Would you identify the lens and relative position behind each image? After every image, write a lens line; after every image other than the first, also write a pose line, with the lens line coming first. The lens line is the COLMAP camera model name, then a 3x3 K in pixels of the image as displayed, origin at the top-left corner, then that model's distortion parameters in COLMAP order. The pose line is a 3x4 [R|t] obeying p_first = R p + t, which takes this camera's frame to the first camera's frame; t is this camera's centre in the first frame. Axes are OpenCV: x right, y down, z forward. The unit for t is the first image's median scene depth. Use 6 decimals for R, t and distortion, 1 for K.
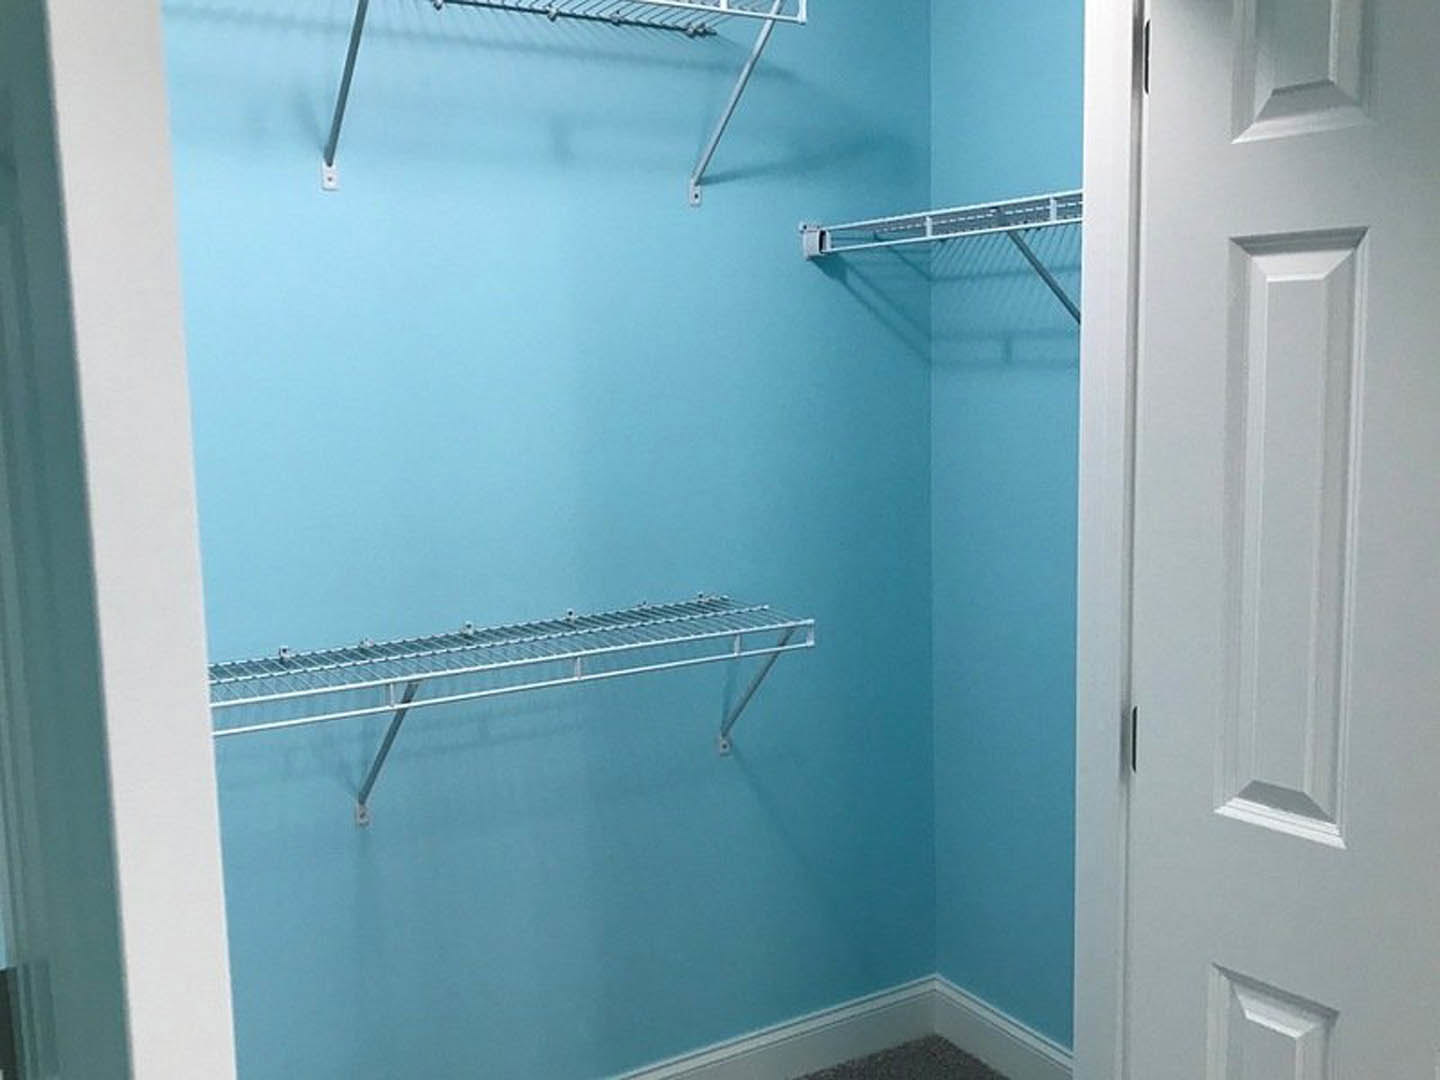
lens RADIAL K [[1379.2, 0, 720.0], [0, 1379.2, 540.0], [0, 0, 1]] dist [0.099175, -0.278361]
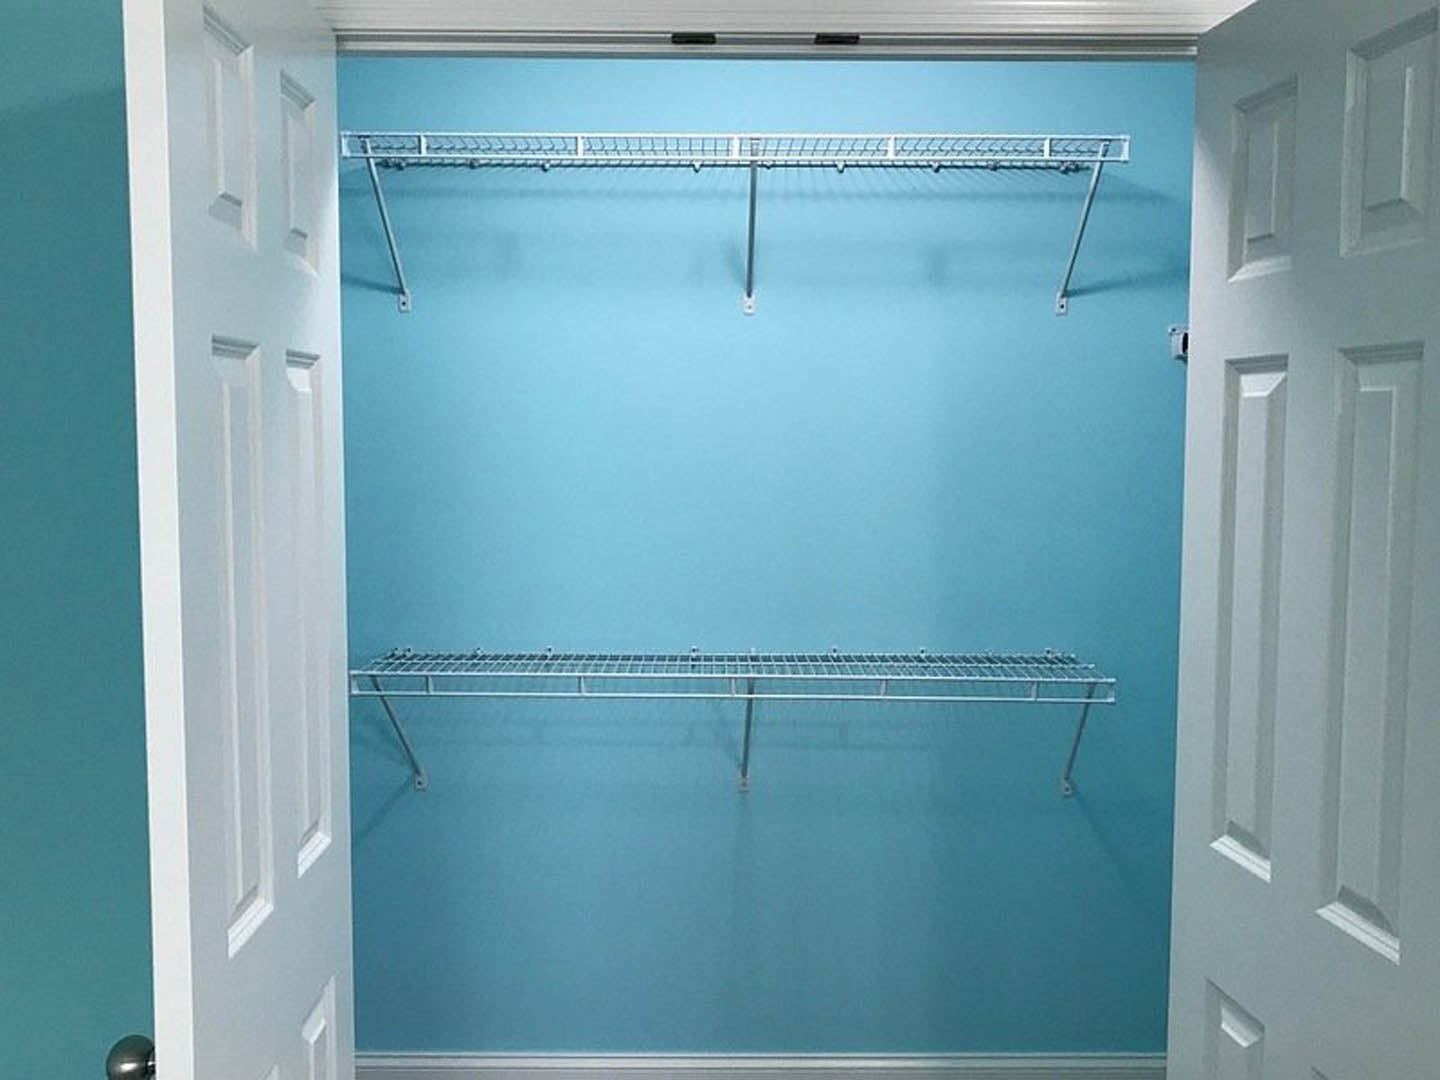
lens RADIAL K [[1368.3, 0, 720.0], [0, 1368.3, 540.0], [0, 0, 1]] dist [0.289543, -1.033755]
pose [[0.859135, 0.065625, -0.507523, 0.370629], [-0.092793, 0.995281, -0.028385, 0.007450], [0.503265, 0.071481, 0.861170, -0.148479]]
